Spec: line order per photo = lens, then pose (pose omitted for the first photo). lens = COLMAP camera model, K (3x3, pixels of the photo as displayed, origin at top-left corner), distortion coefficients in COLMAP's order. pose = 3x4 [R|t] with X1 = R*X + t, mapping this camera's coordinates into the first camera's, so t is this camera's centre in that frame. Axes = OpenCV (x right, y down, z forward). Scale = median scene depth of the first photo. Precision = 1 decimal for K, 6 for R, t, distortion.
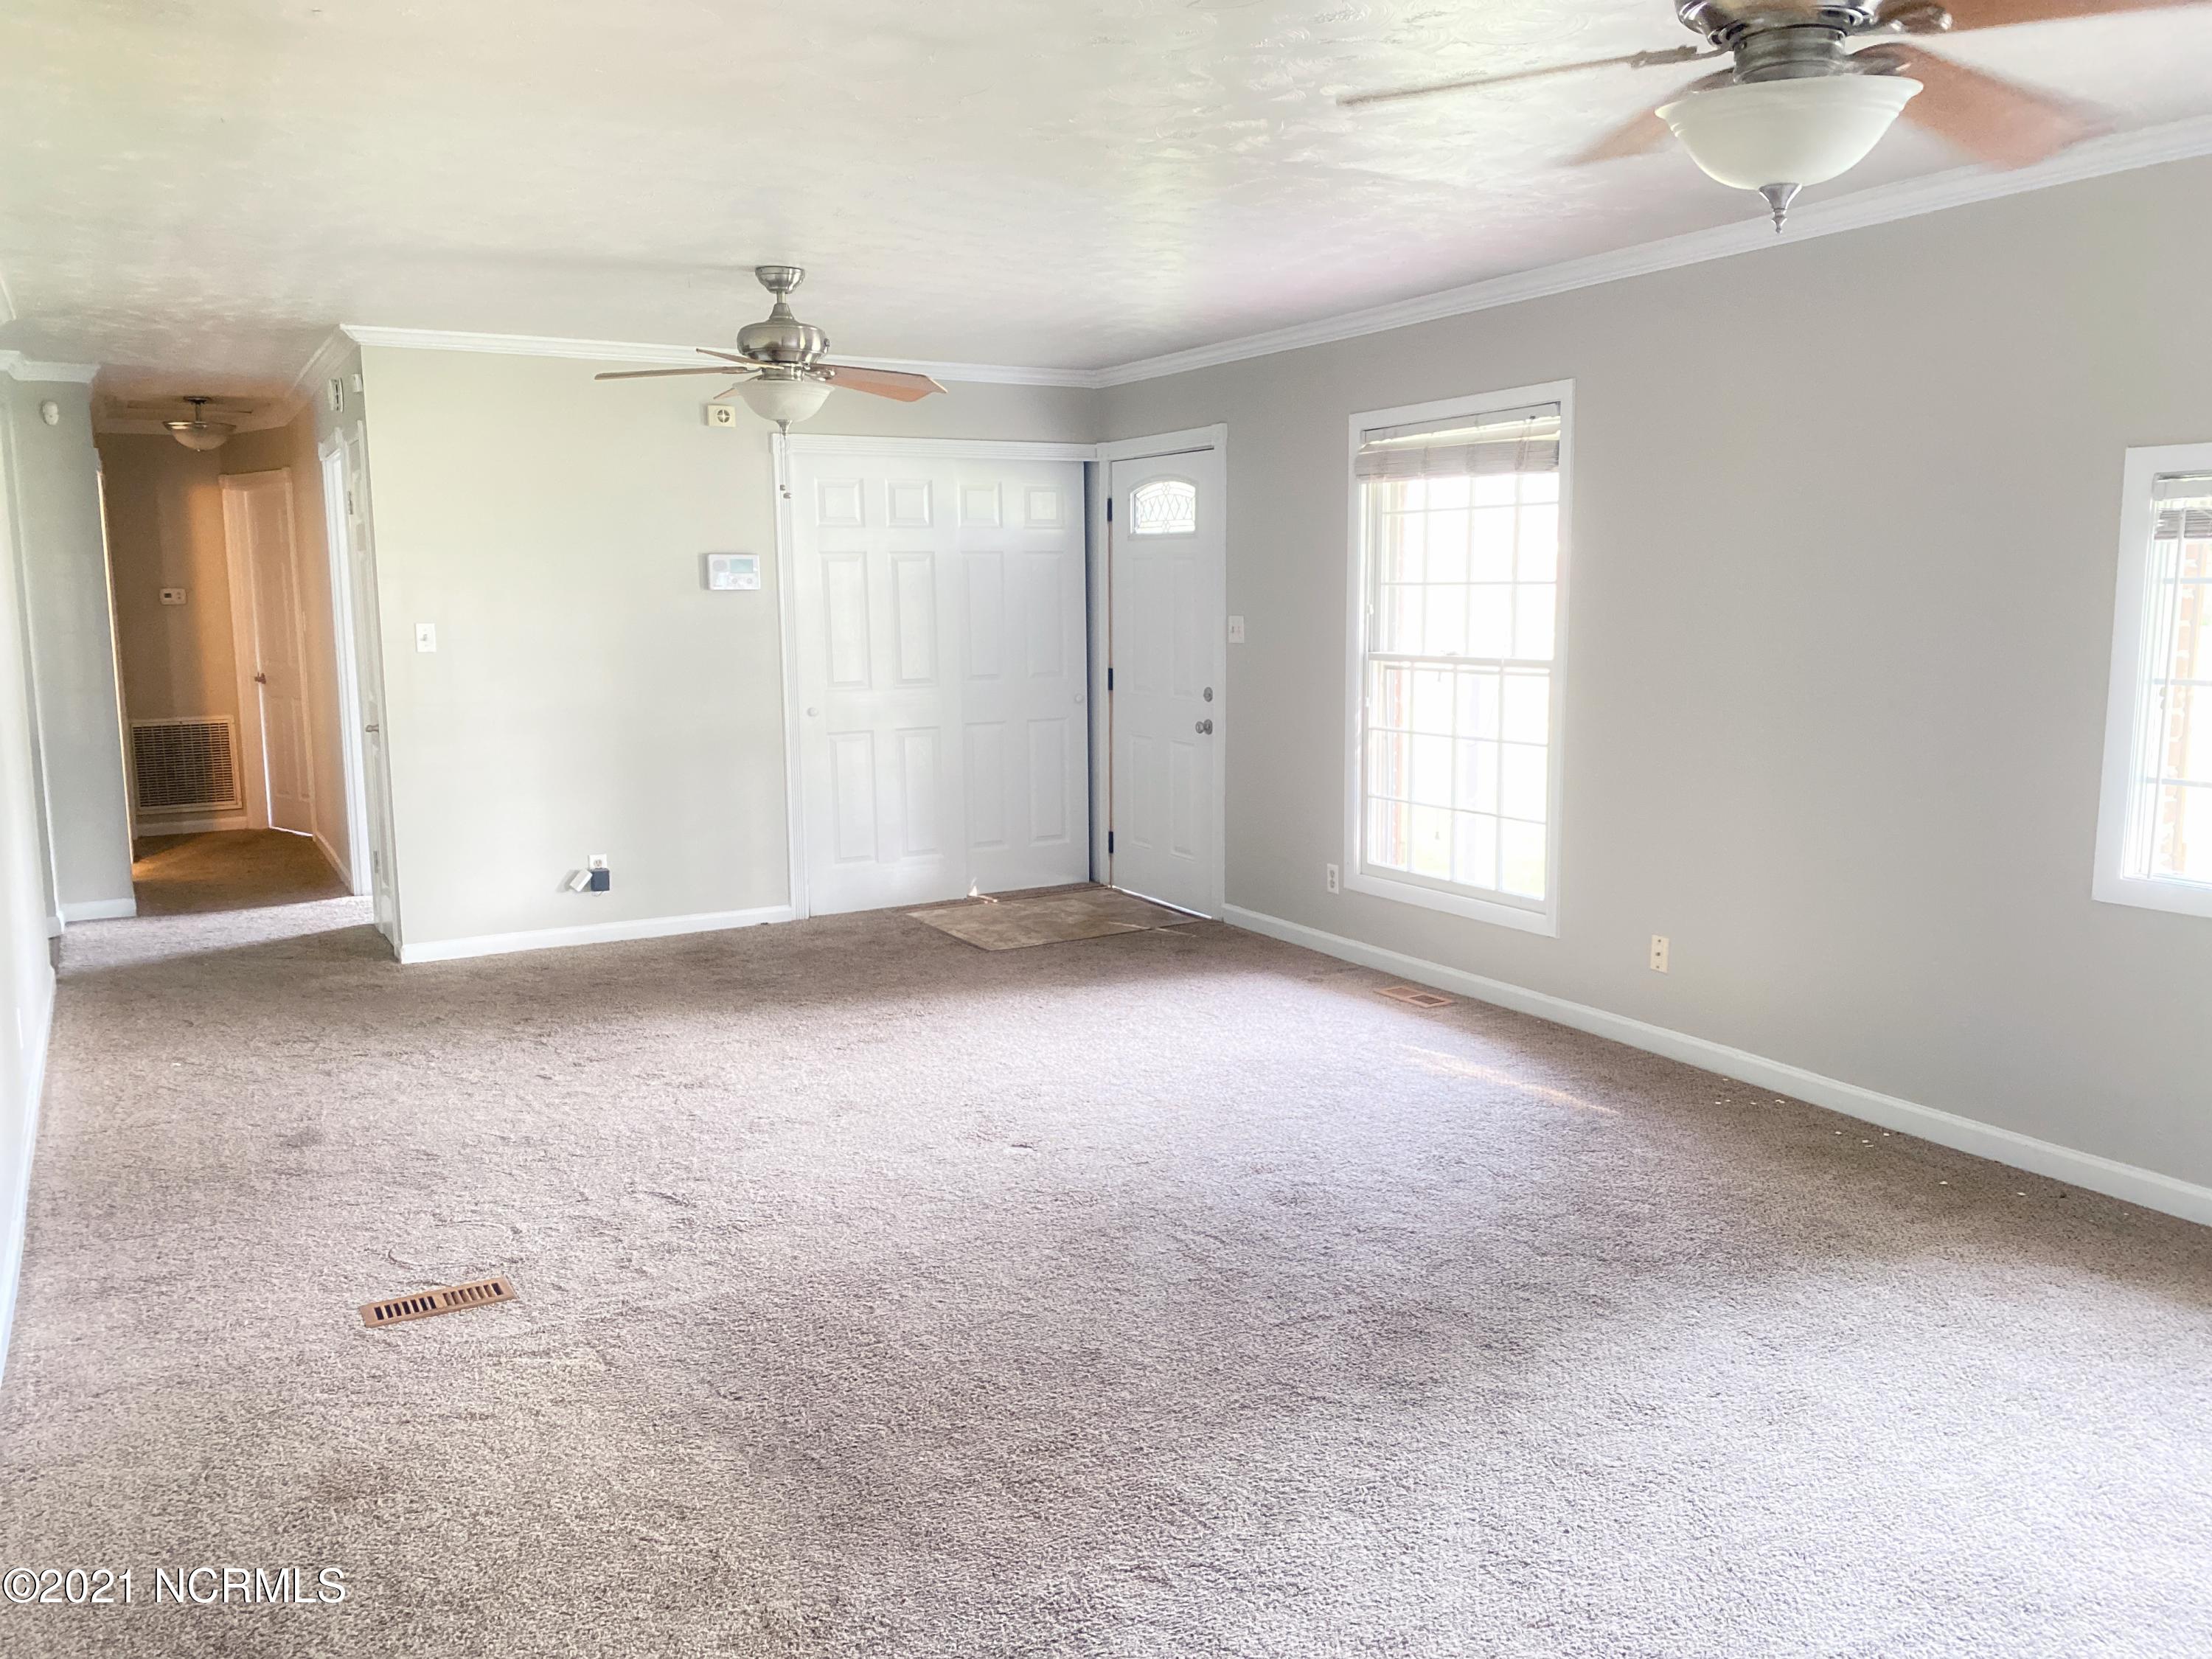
lens RADIAL K [[1686.8, 0, 1104.6], [0, 1686.8, 837.1], [0, 0, 1]] dist [0.044647, -0.077062]
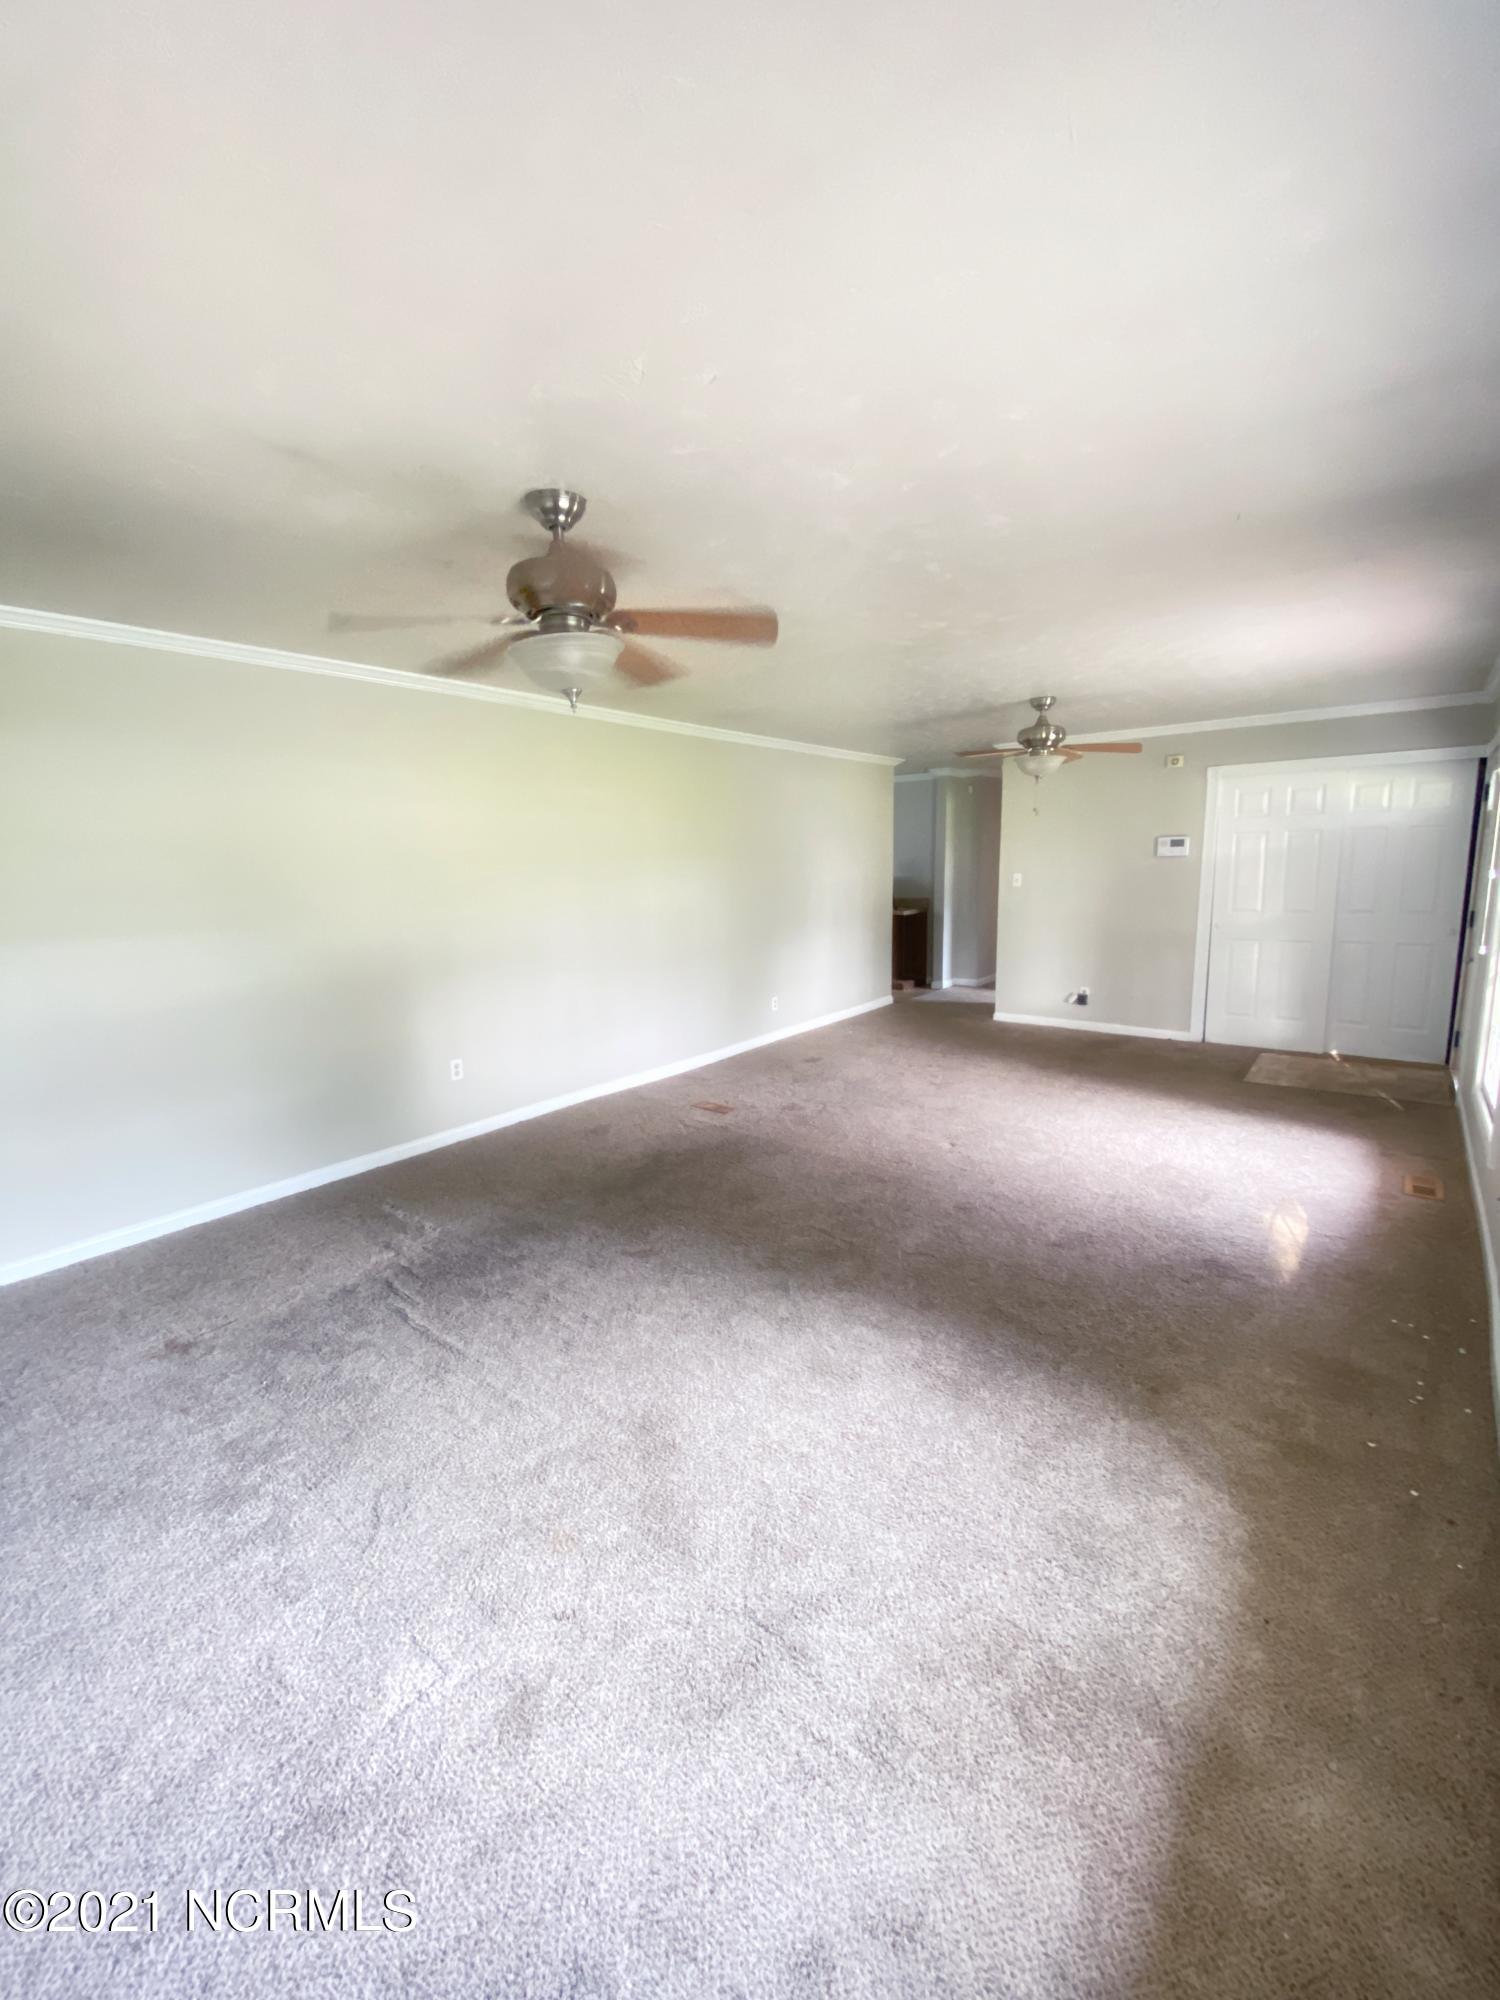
lens RADIAL K [[803.6, 0, 751.8], [0, 803.6, 993.0], [0, 0, 1]] dist [0.019659, -0.019392]
pose [[0.350156, 0.149772, -0.924640, 0.547110], [-0.117848, 0.986334, 0.115136, -0.056477], [0.929248, 0.068652, 0.363022, 0.324630]]
